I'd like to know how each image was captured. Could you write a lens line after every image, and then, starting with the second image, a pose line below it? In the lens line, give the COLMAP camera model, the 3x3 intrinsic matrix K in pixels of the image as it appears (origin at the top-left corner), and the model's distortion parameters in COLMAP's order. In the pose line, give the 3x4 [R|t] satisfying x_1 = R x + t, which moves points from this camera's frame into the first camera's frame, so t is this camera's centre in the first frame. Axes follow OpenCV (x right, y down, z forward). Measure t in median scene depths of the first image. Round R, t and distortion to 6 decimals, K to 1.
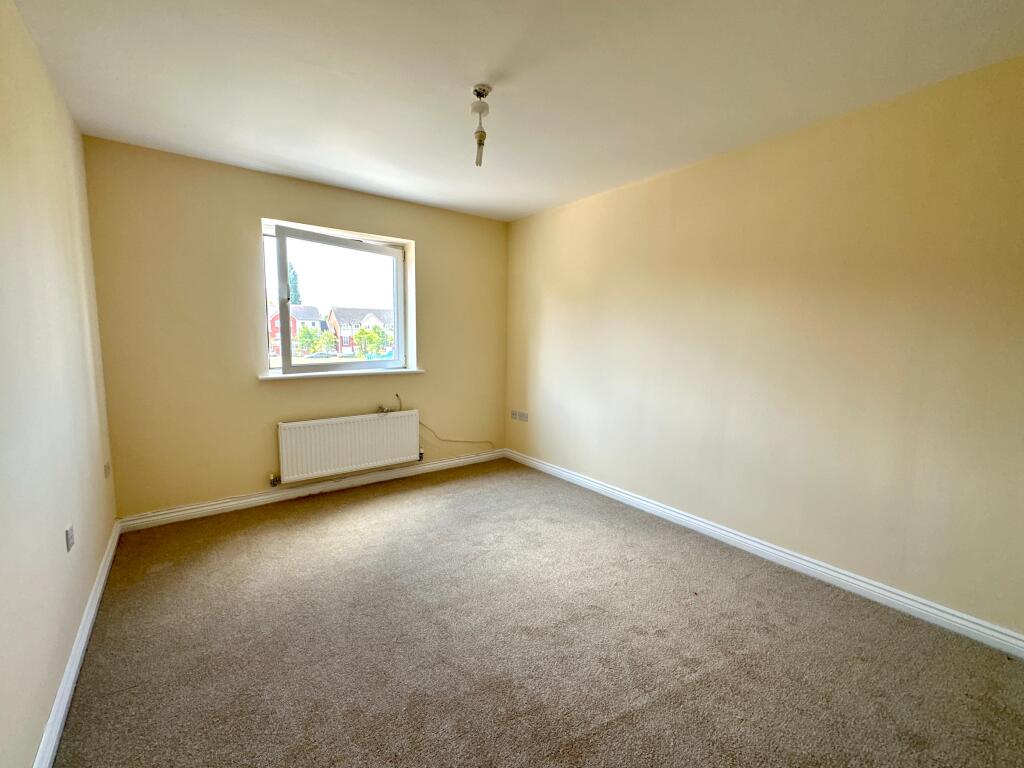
lens RADIAL K [[410.6, 0, 507.9], [0, 410.6, 377.7], [0, 0, 1]] dist [-0.000459, -0.000161]
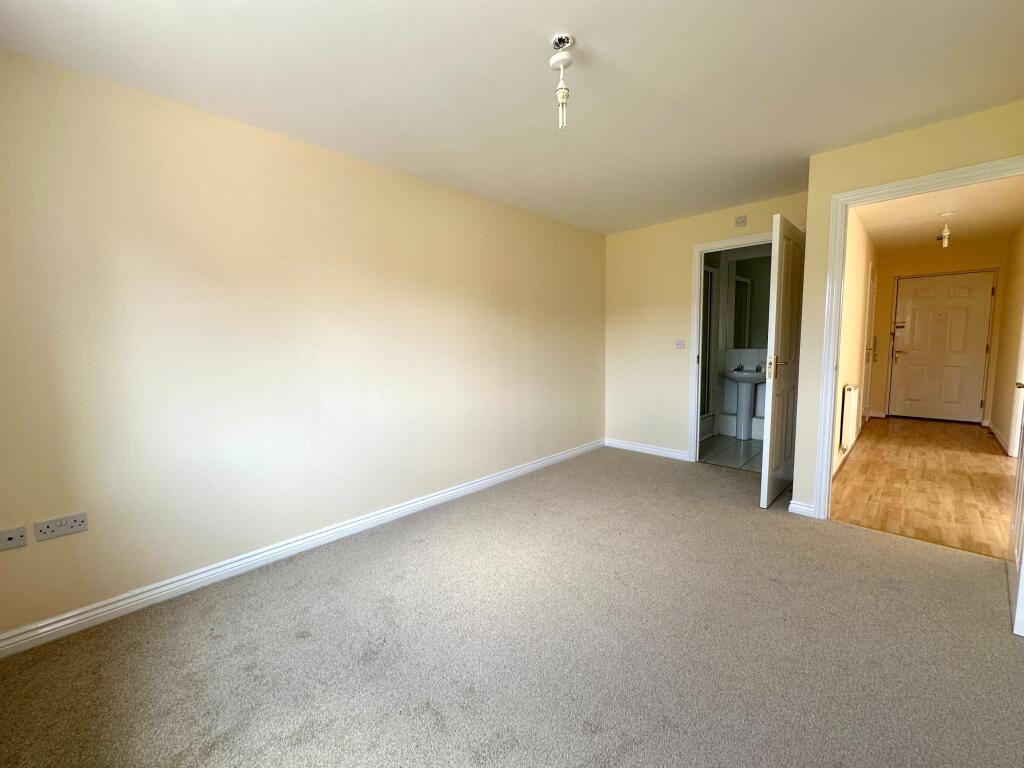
lens RADIAL K [[410.6, 0, 508.8], [0, 410.6, 383.8], [0, 0, 1]] dist [-0.000459, -0.000161]
pose [[-0.093041, -0.120488, 0.988345, -0.719635], [0.125081, 0.983372, 0.131657, -0.090924], [-0.987774, 0.135873, -0.076423, 0.951613]]
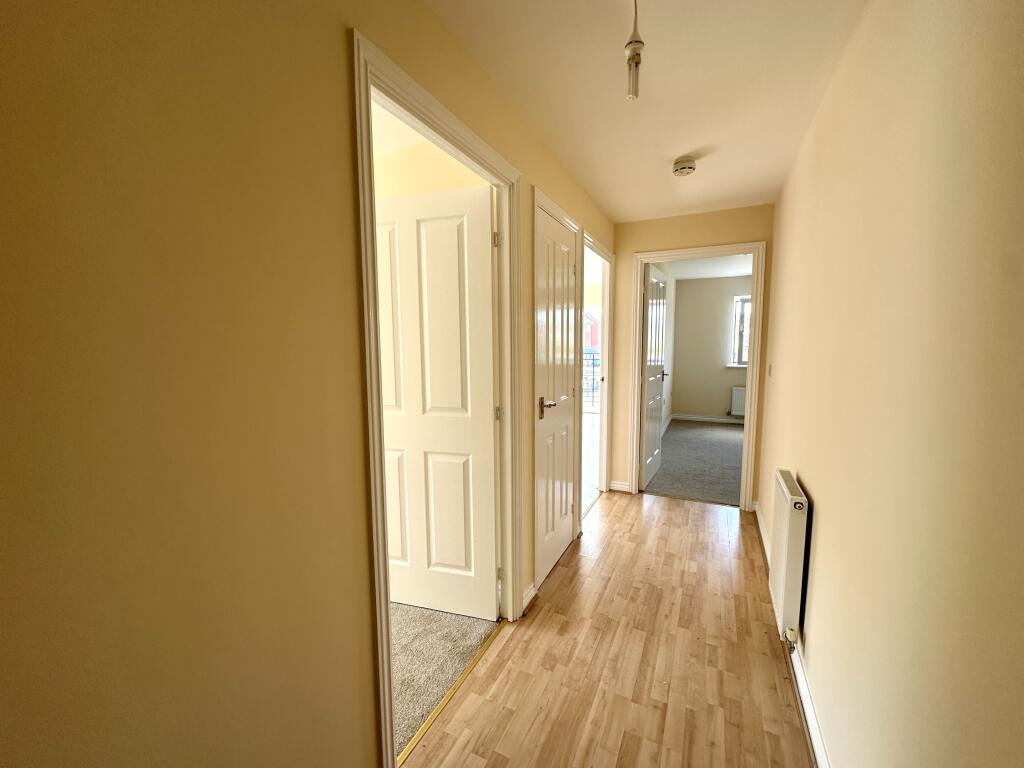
lens RADIAL K [[410.6, 0, 507.8], [0, 410.6, 383.0], [0, 0, 1]] dist [-0.000459, -0.000161]
pose [[0.403366, 0.079716, -0.911560, 0.940146], [-0.093954, 0.994541, 0.045398, 0.099911], [0.910203, 0.067333, 0.408653, -0.977412]]
